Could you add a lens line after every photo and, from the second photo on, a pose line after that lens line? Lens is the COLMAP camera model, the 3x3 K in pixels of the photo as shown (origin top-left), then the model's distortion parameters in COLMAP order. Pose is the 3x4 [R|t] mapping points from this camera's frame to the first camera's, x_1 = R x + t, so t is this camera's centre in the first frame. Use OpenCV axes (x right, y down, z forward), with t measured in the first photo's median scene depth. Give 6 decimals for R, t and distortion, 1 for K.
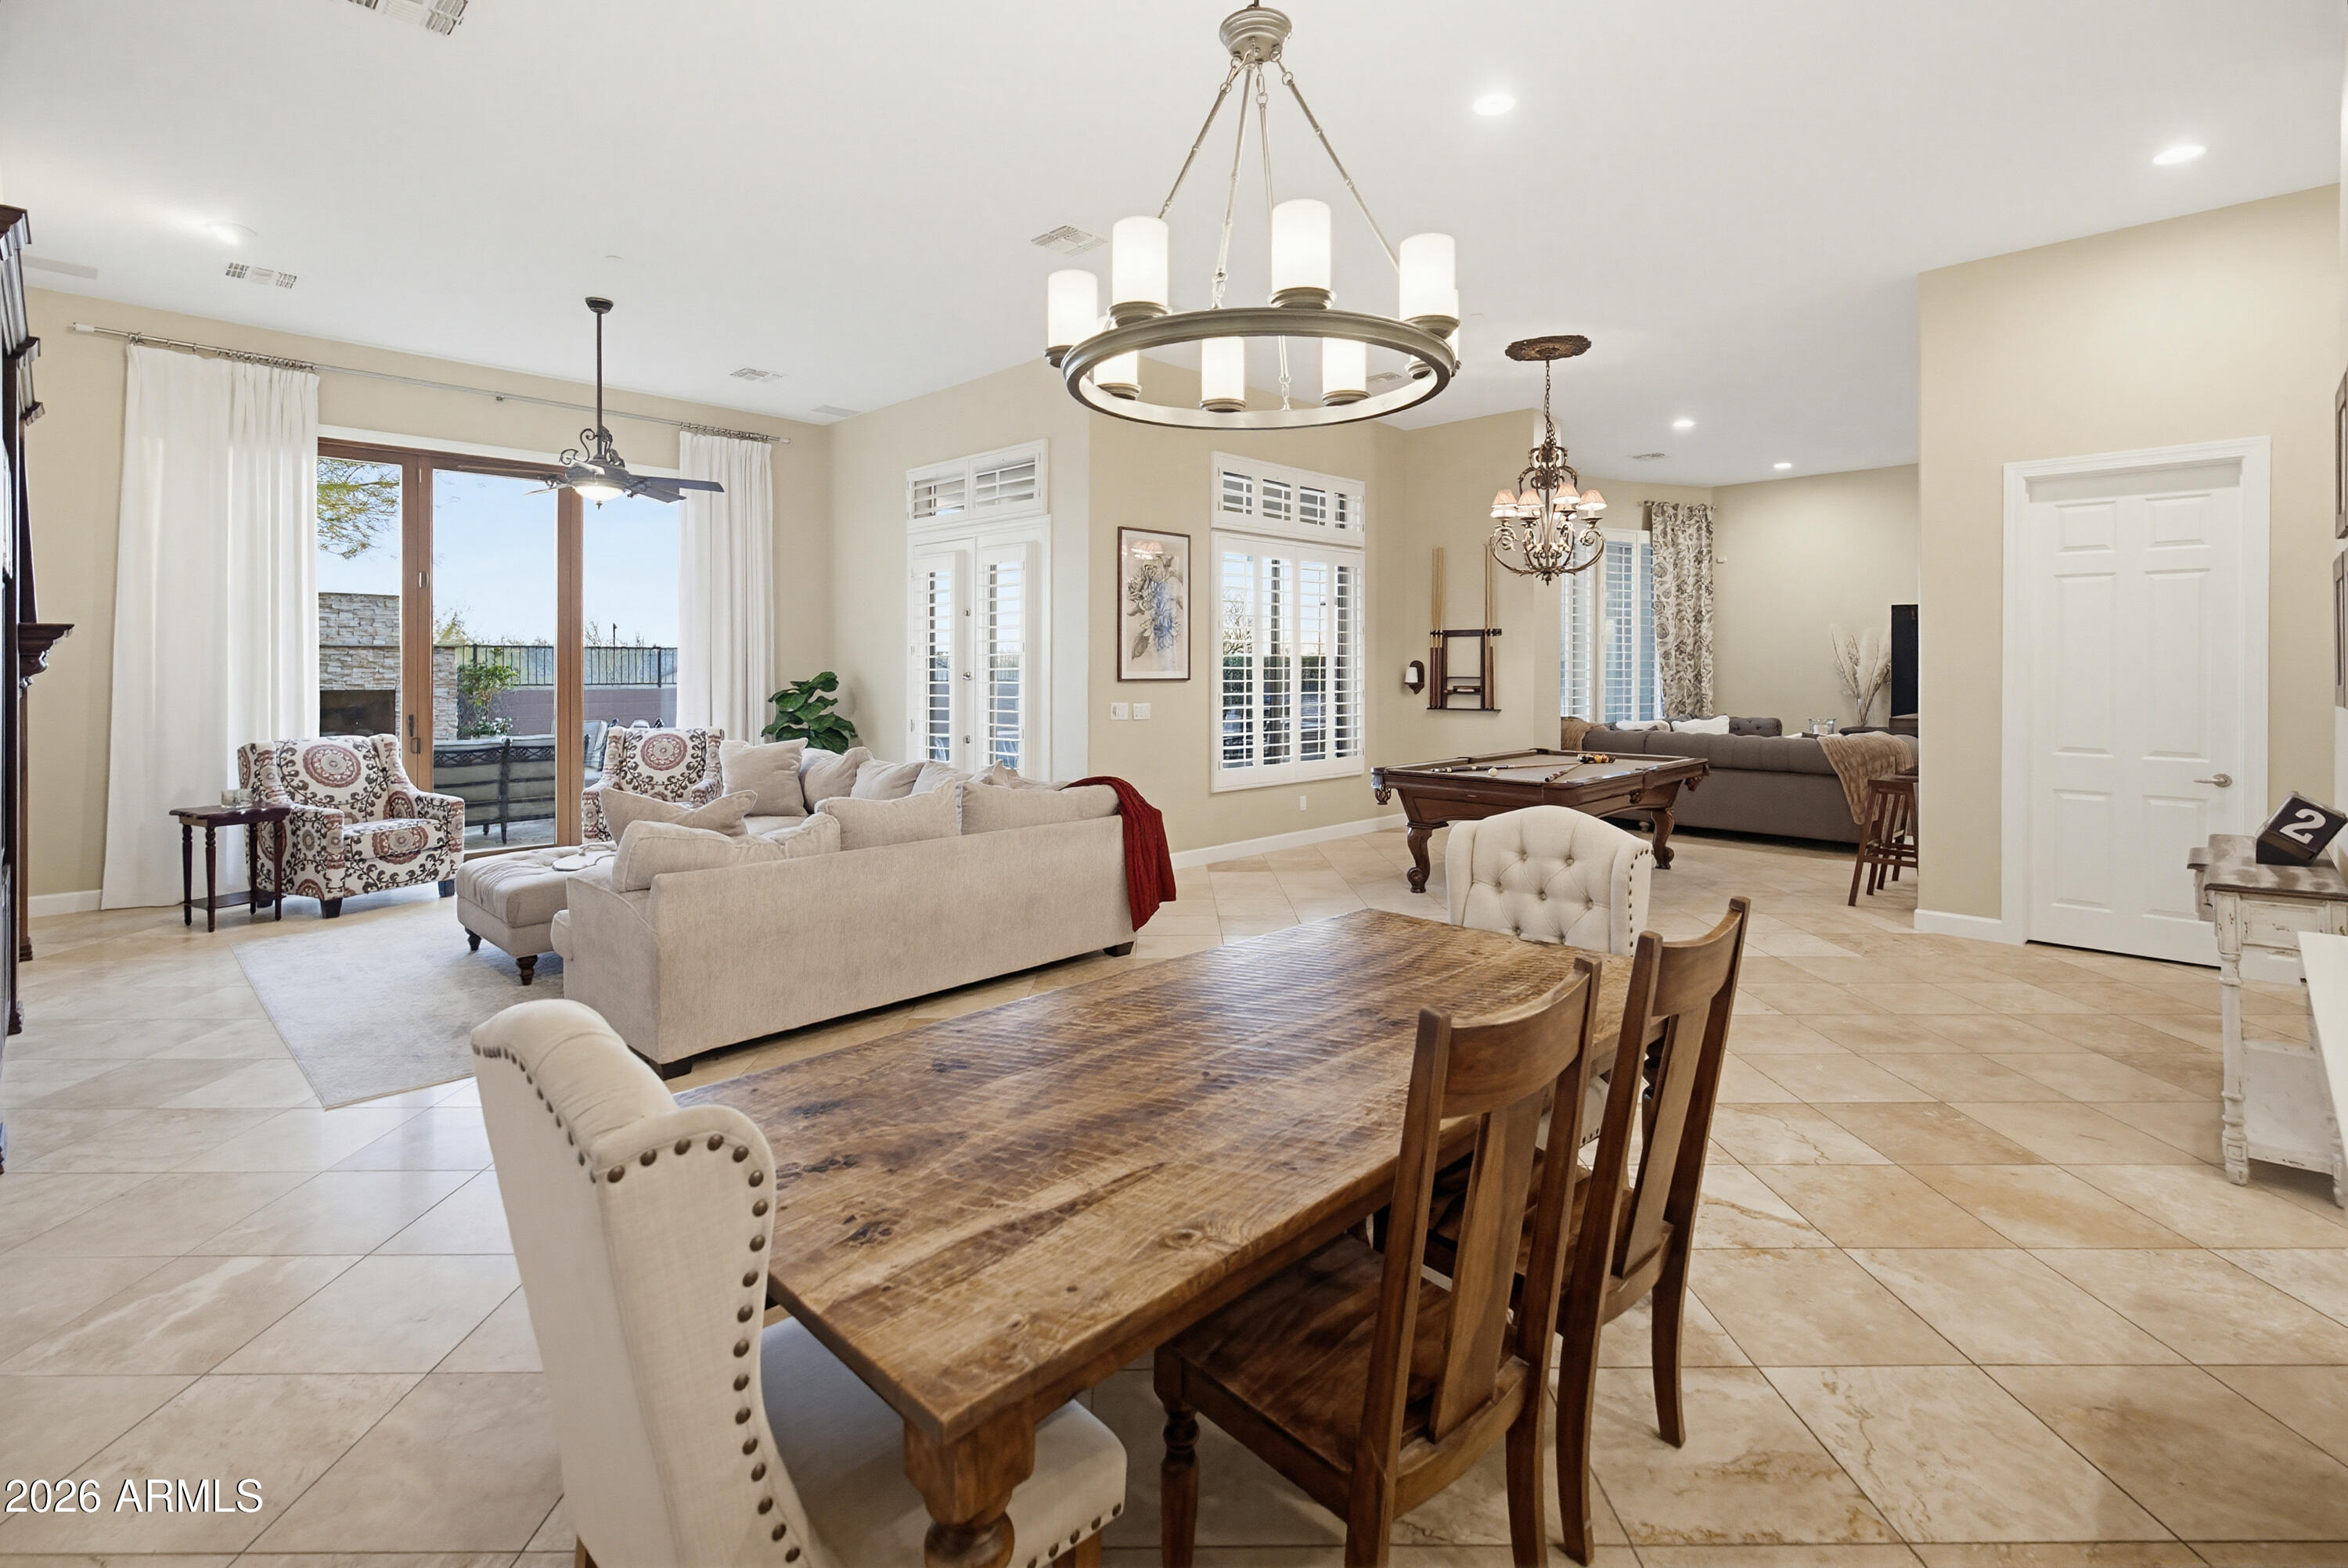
lens RADIAL K [[1091.5, 0, 1169.9], [0, 1091.5, 654.0], [0, 0, 1]] dist [0.000636, 0.000428]
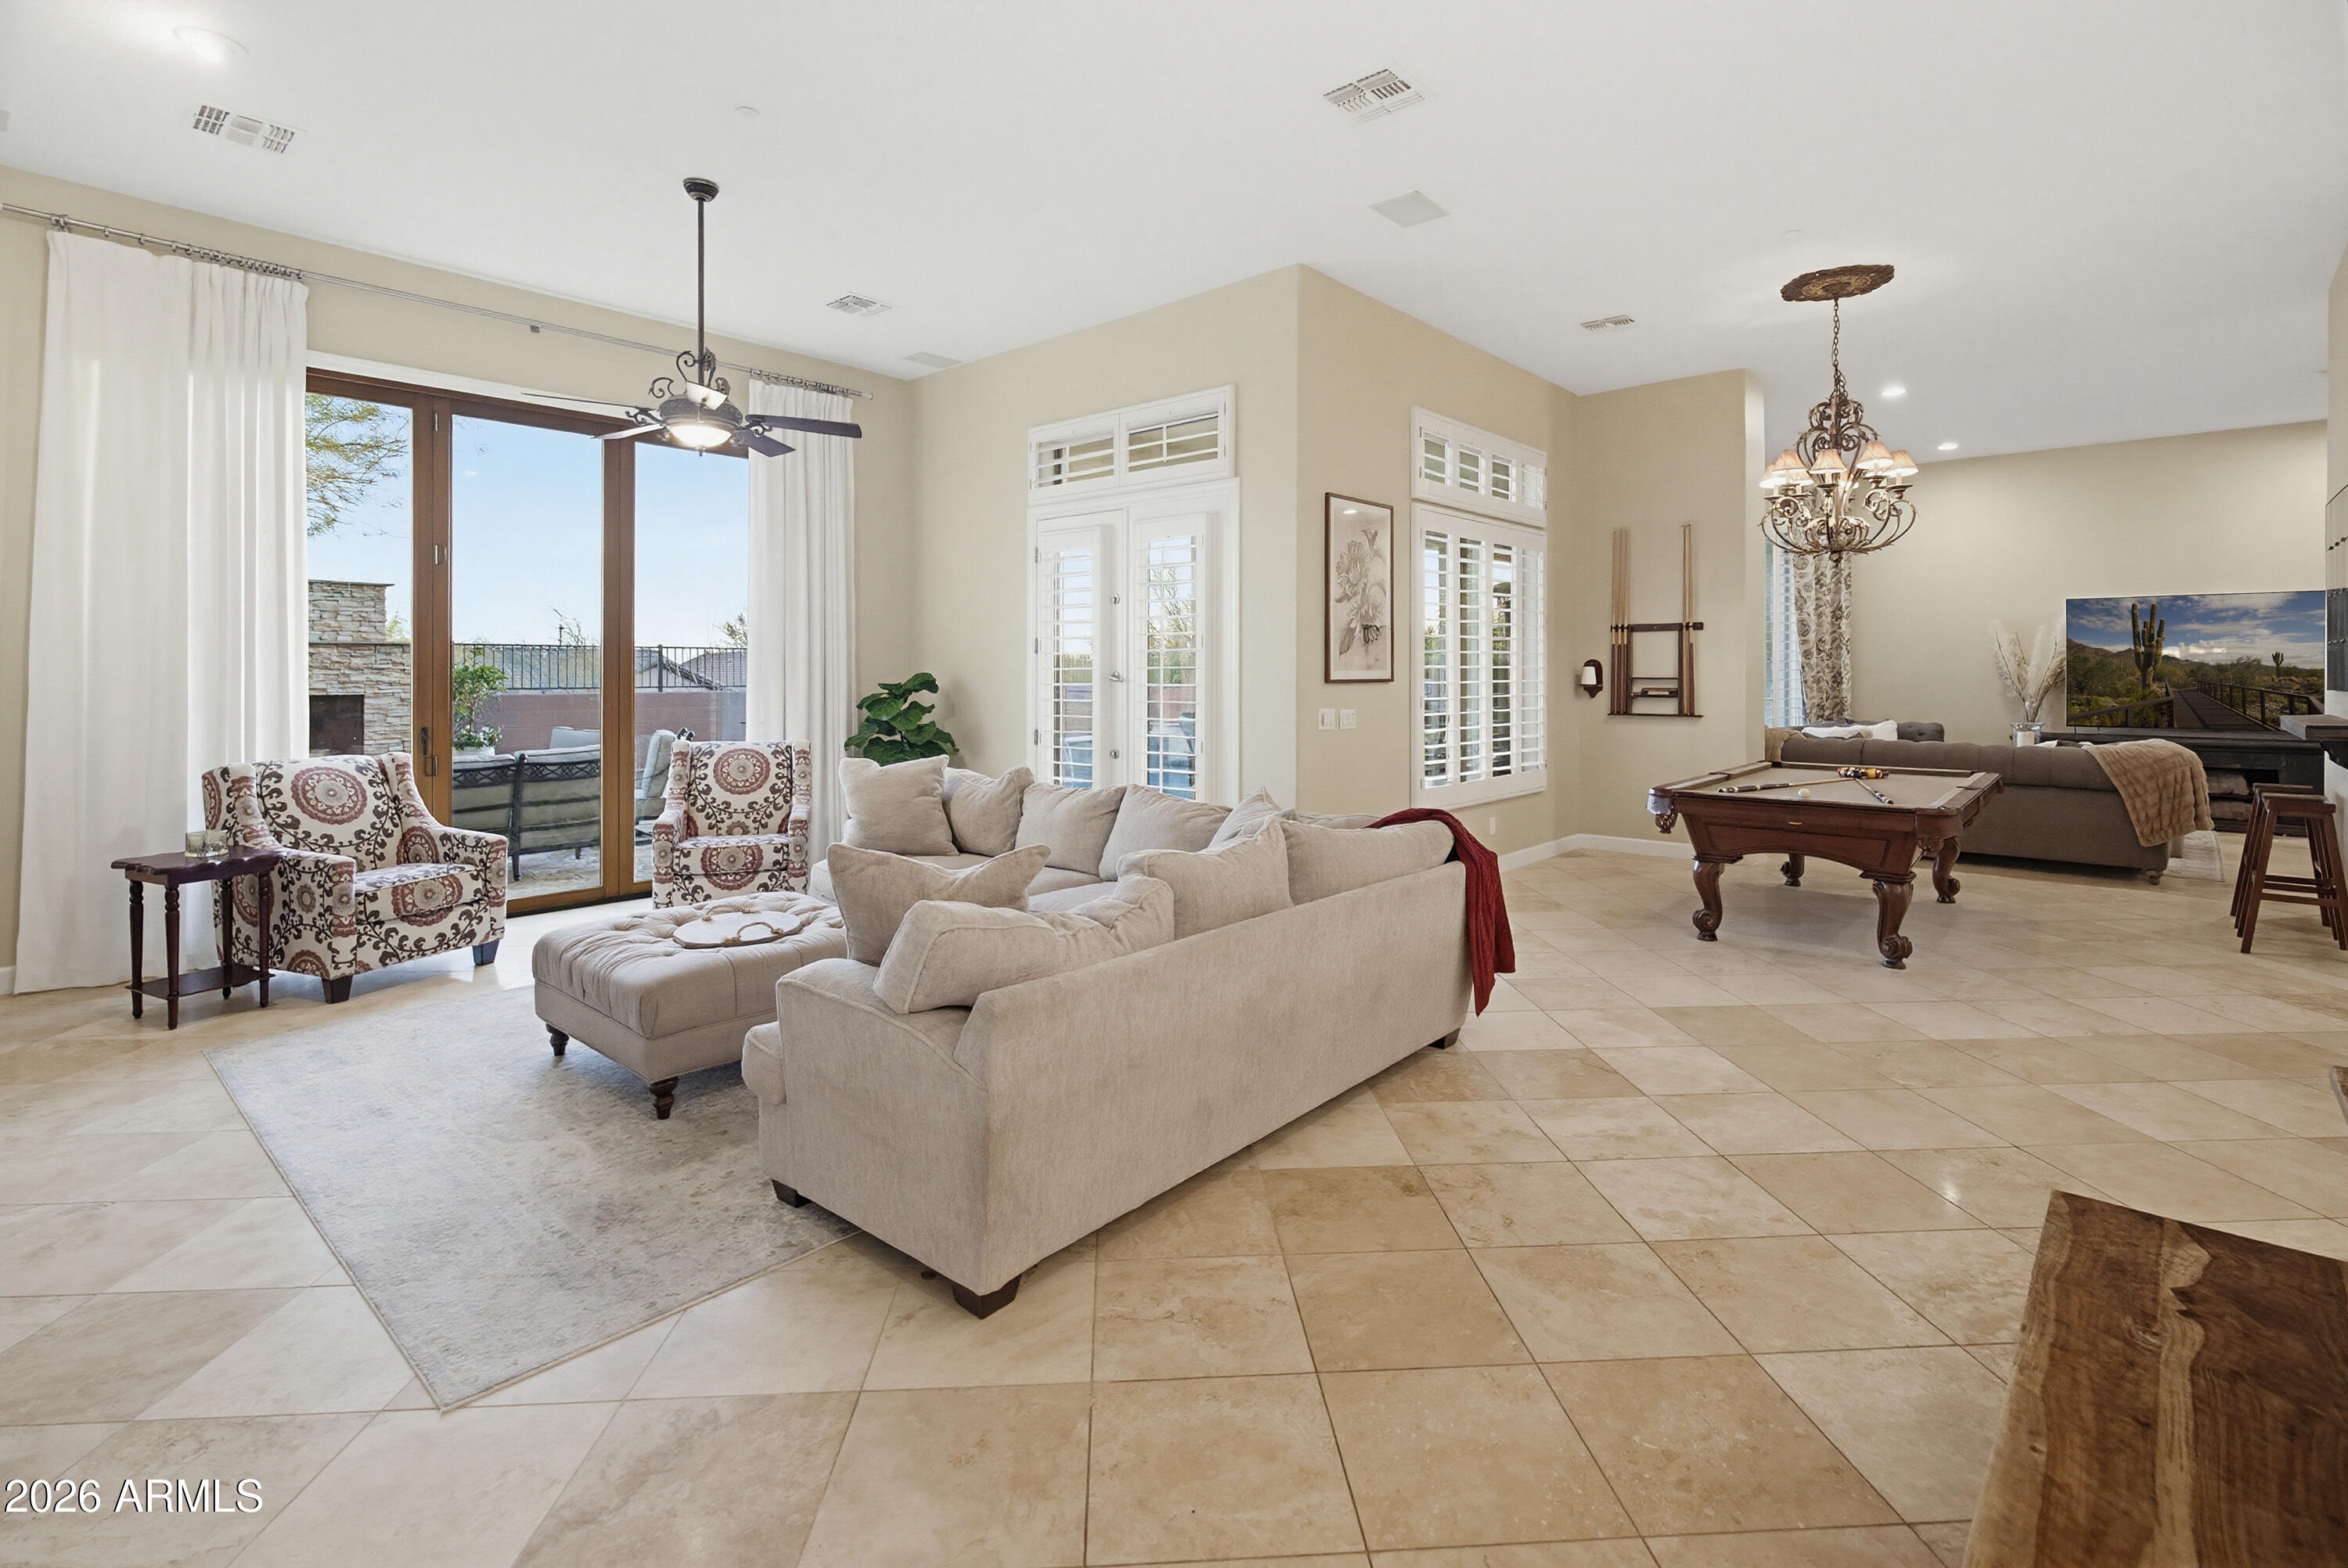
lens RADIAL K [[1096.0, 0, 1183.4], [0, 1096.0, 656.1], [0, 0, 1]] dist [0.000860, 0.000030]
pose [[0.998564, -0.000157, 0.053572, -0.207839], [0.000211, 0.999999, -0.000999, 0.006176], [-0.053572, 0.001009, 0.998563, 0.199338]]
